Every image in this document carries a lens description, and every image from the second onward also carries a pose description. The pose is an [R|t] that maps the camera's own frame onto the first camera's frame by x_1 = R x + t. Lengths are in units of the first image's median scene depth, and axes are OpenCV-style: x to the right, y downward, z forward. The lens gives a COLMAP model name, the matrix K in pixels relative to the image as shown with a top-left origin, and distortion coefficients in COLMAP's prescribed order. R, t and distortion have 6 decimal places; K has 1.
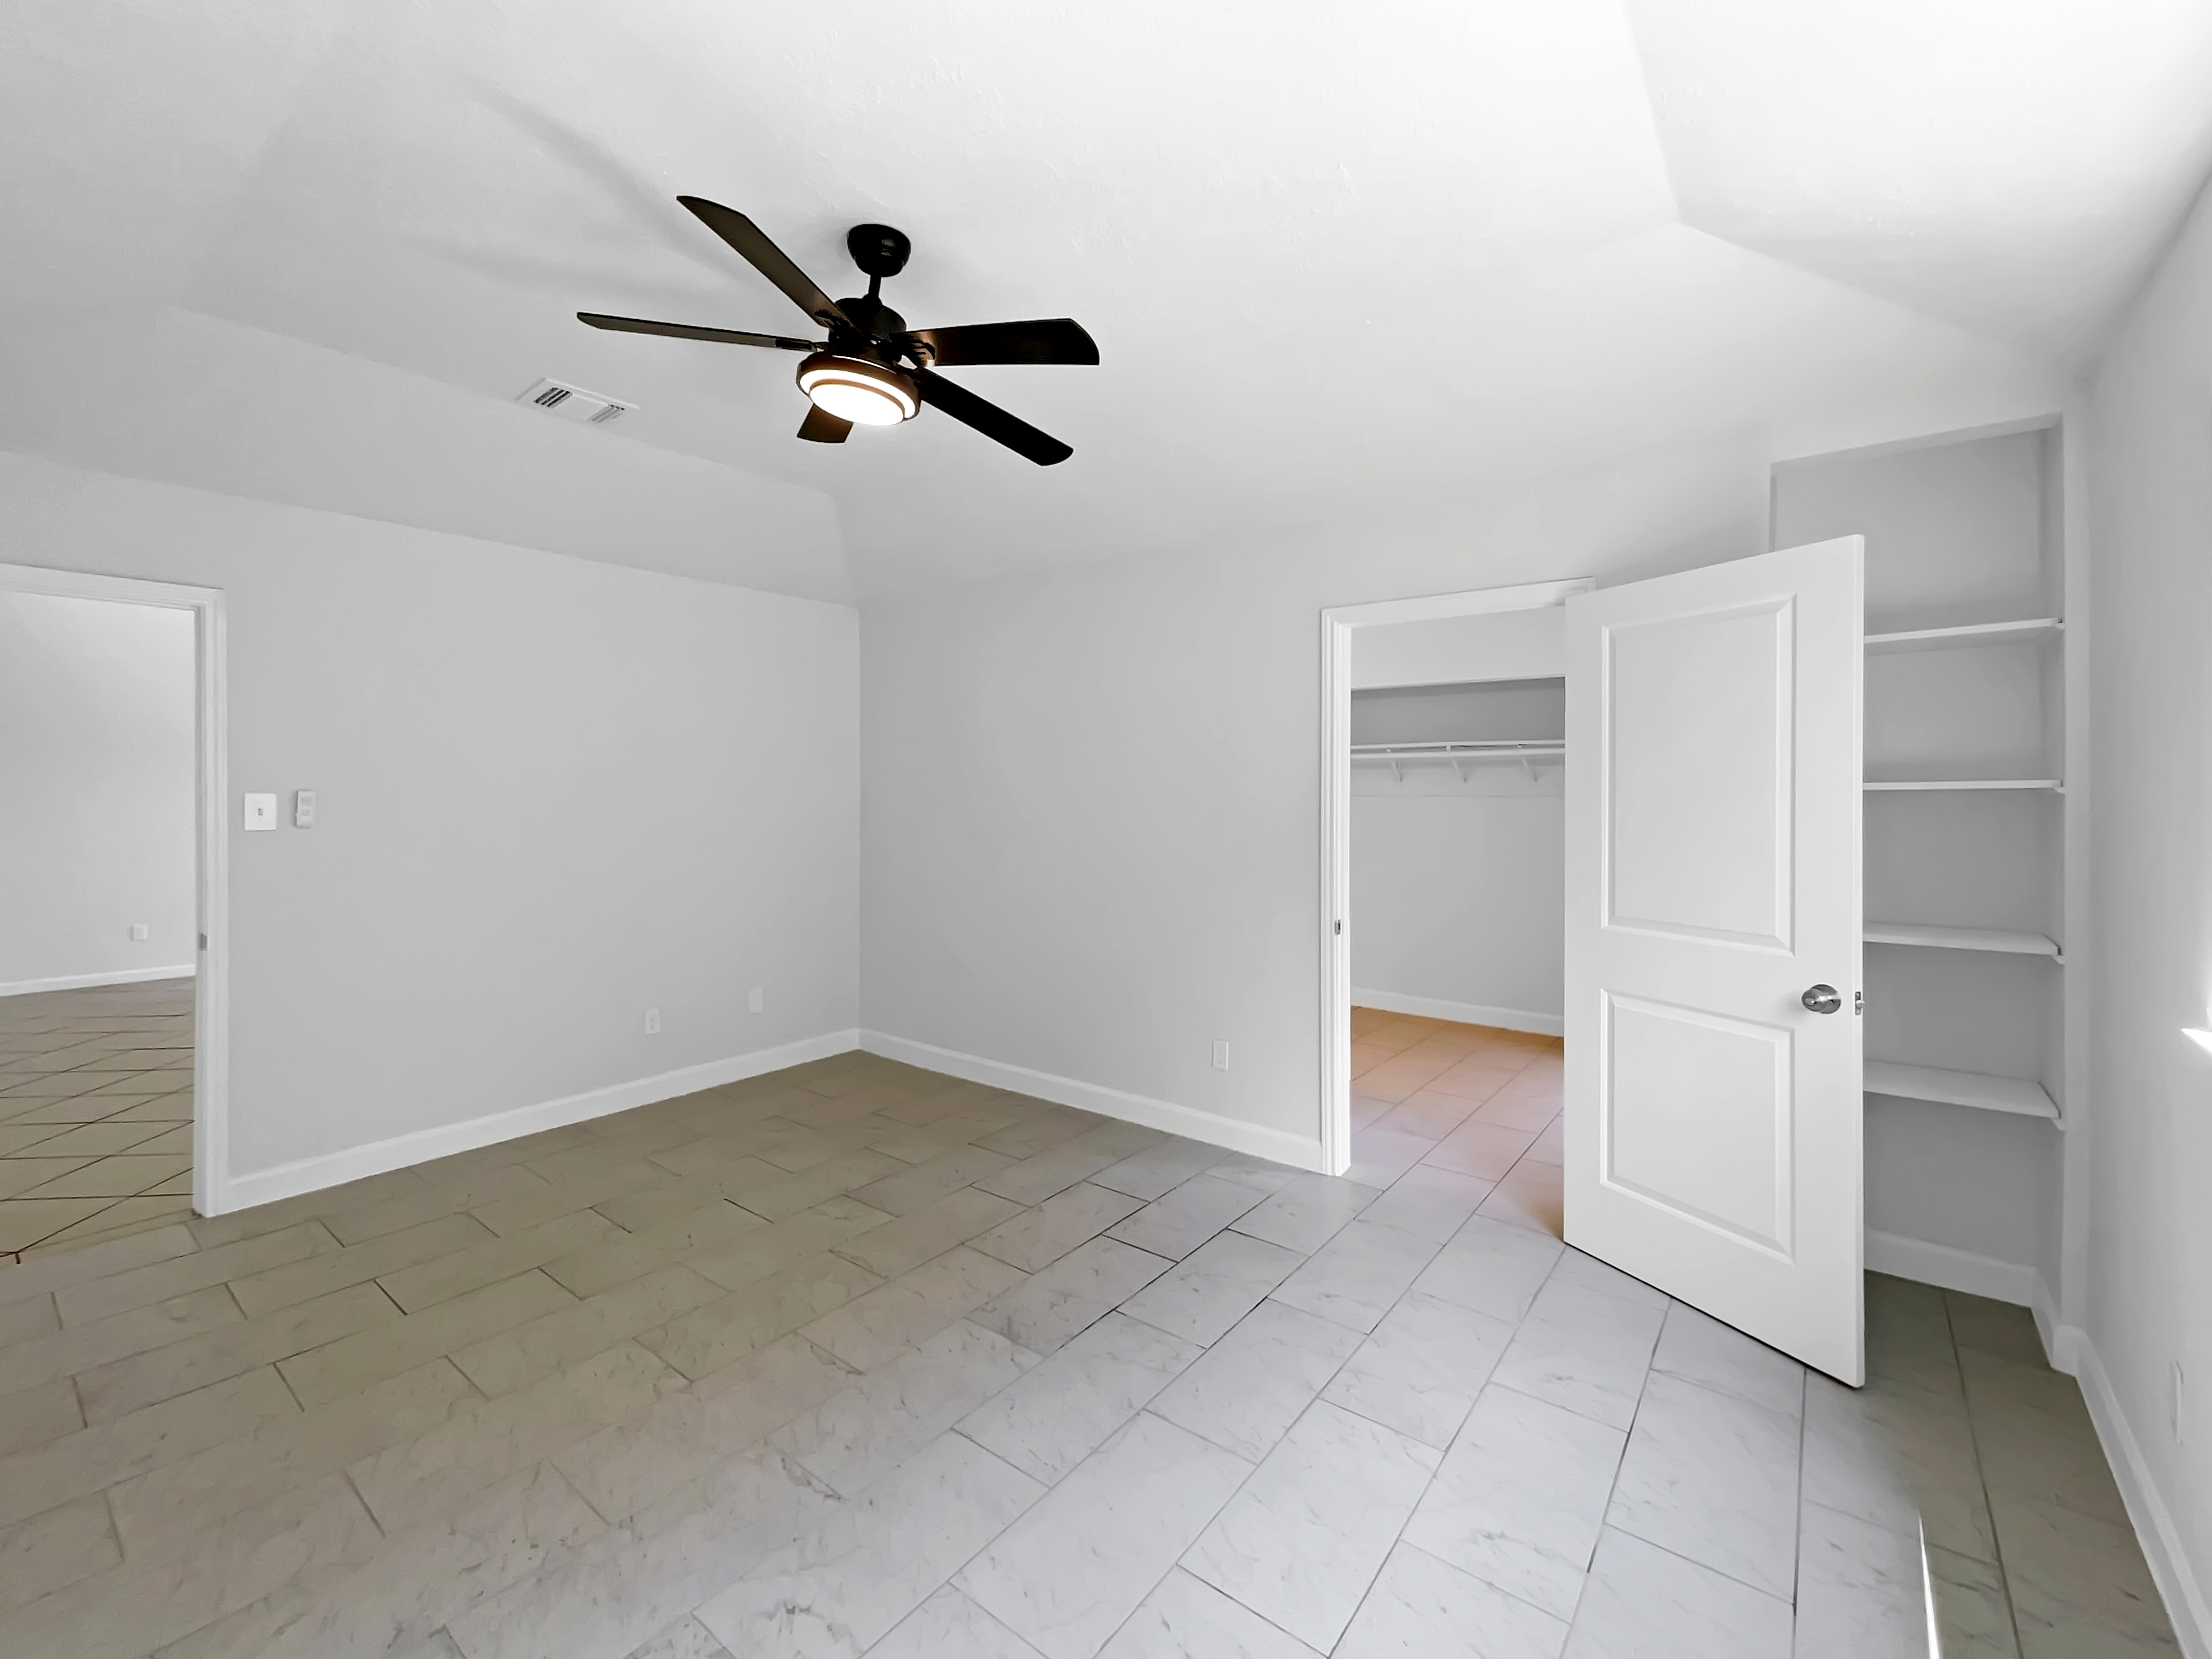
lens RADIAL K [[951.7, 0, 1101.0], [0, 951.7, 836.0], [0, 0, 1]] dist [-0.016063, 0.004774]
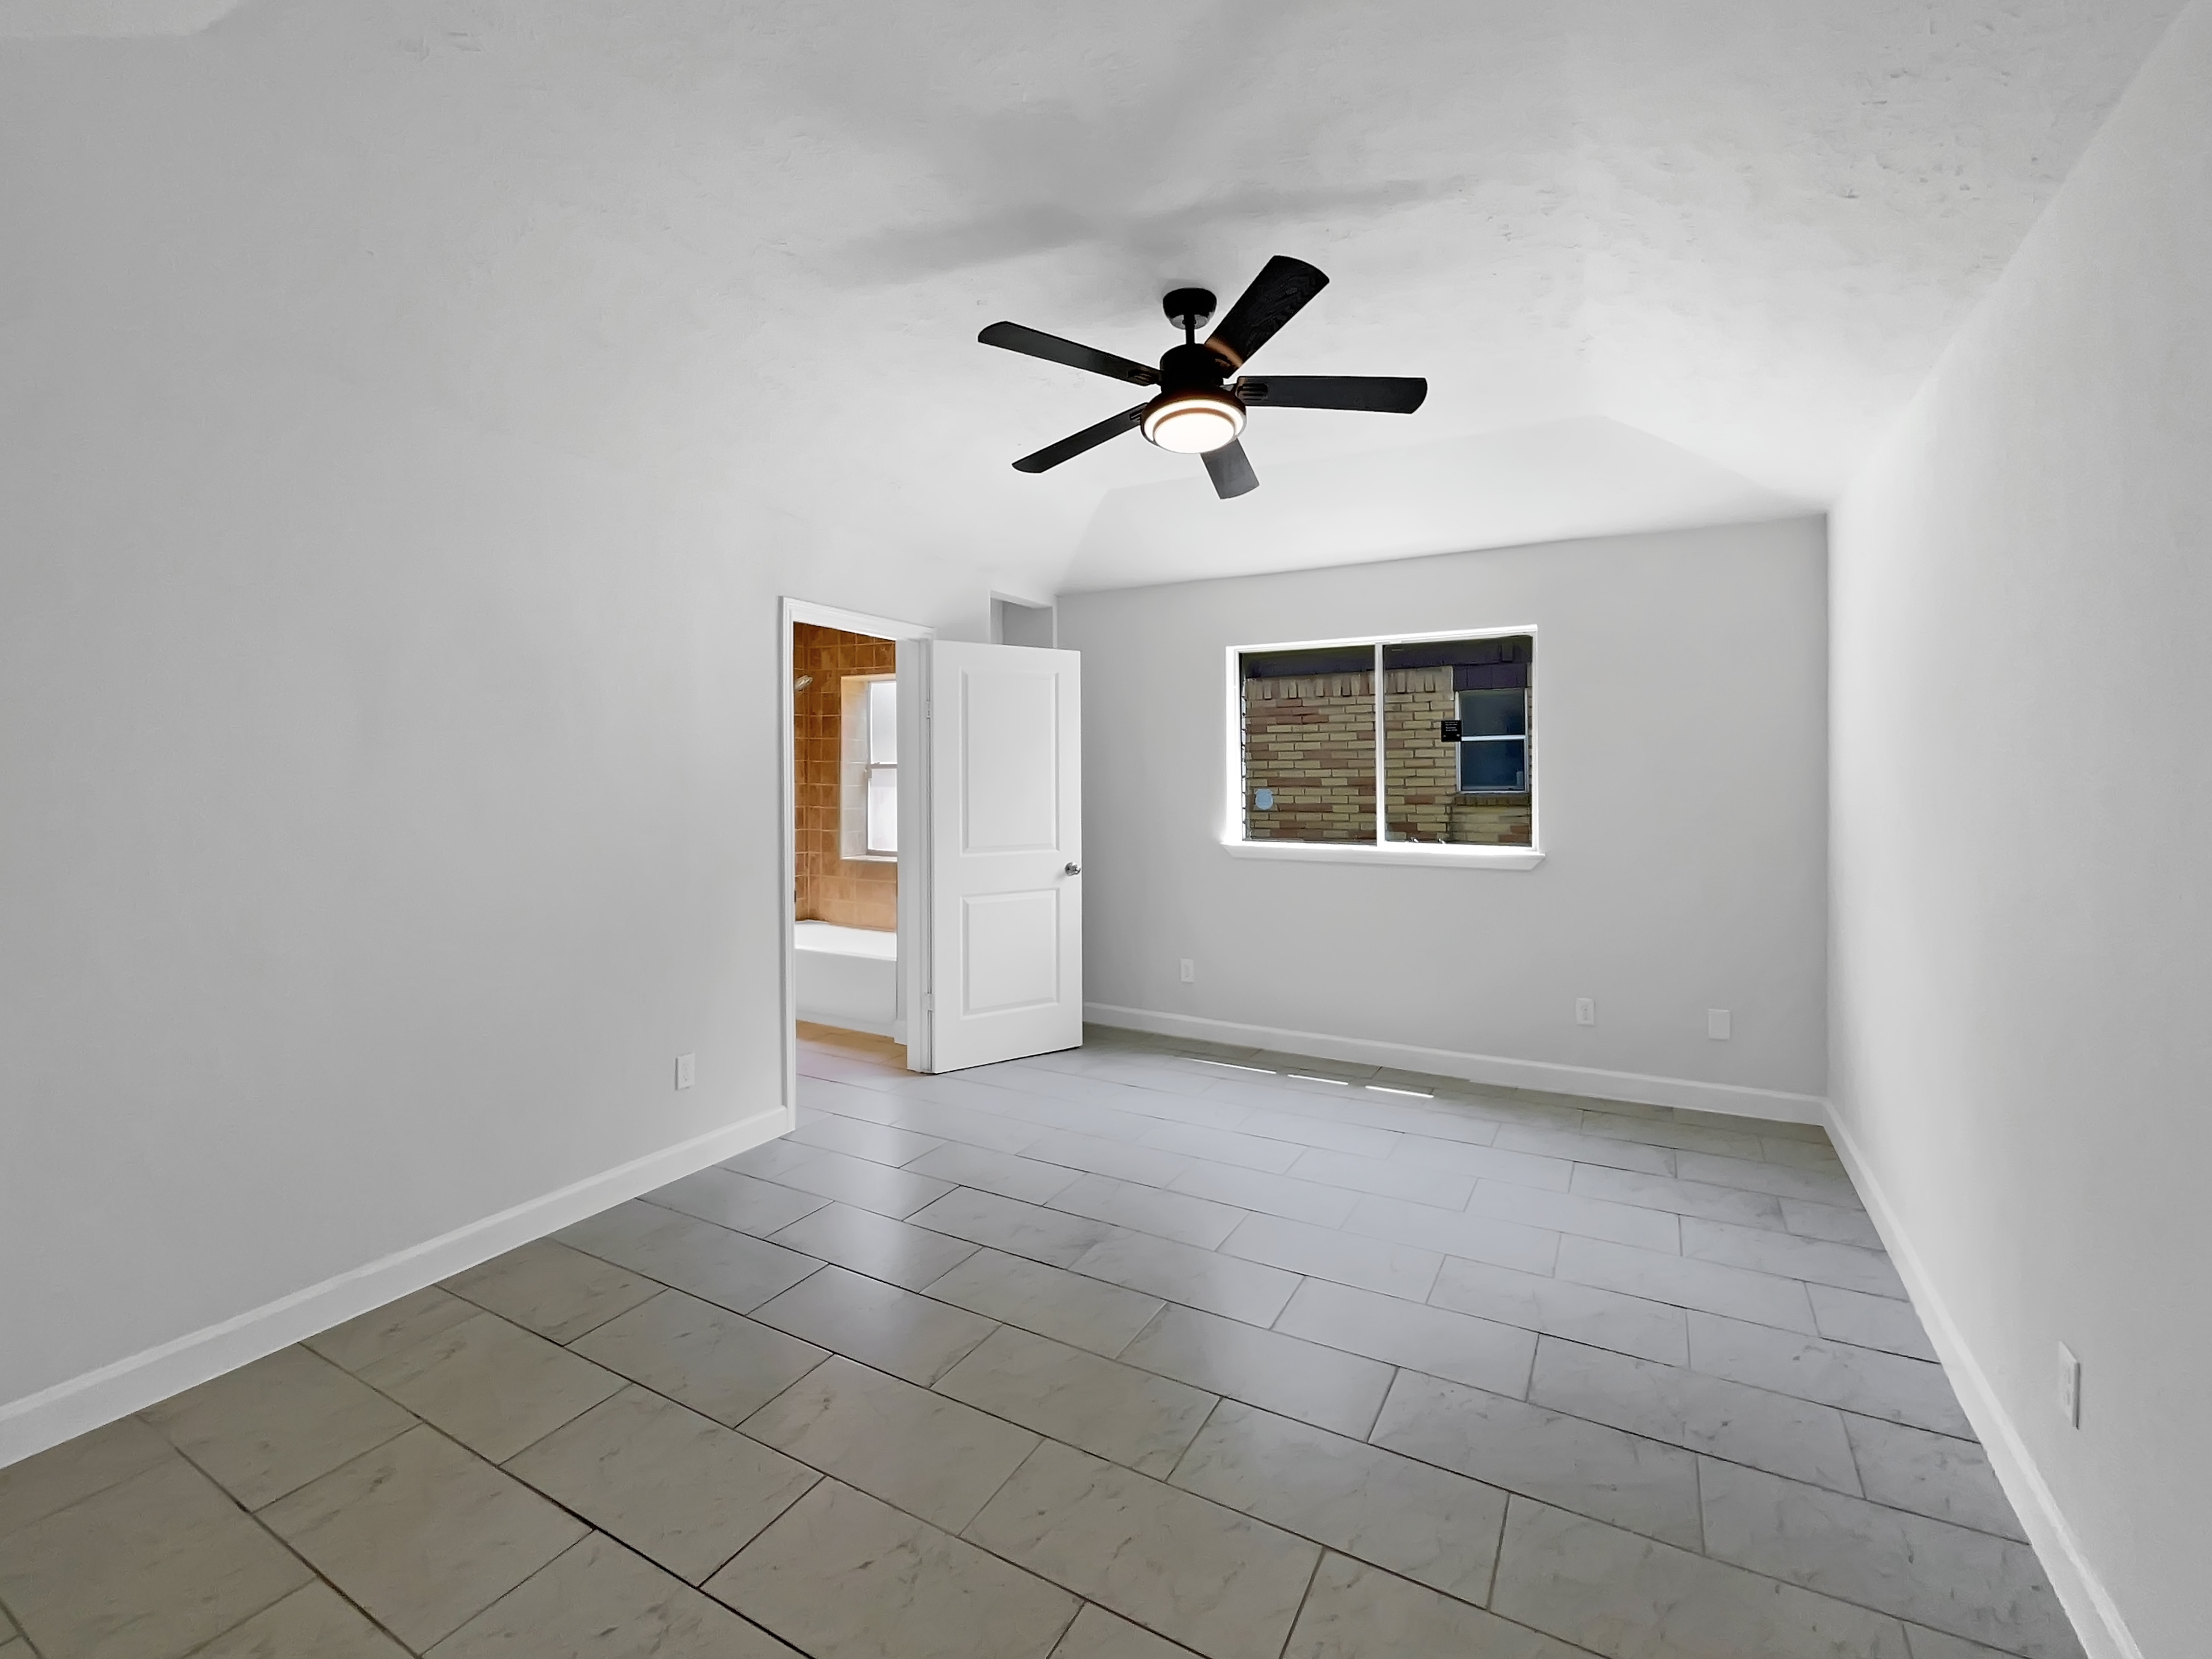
lens RADIAL K [[951.7, 0, 1107.2], [0, 951.7, 818.5], [0, 0, 1]] dist [-0.016063, 0.004774]
pose [[-0.158695, -0.043578, 0.986365, -1.255382], [0.052727, 0.997226, 0.052541, -0.041870], [-0.985919, 0.060346, -0.155957, 1.183221]]
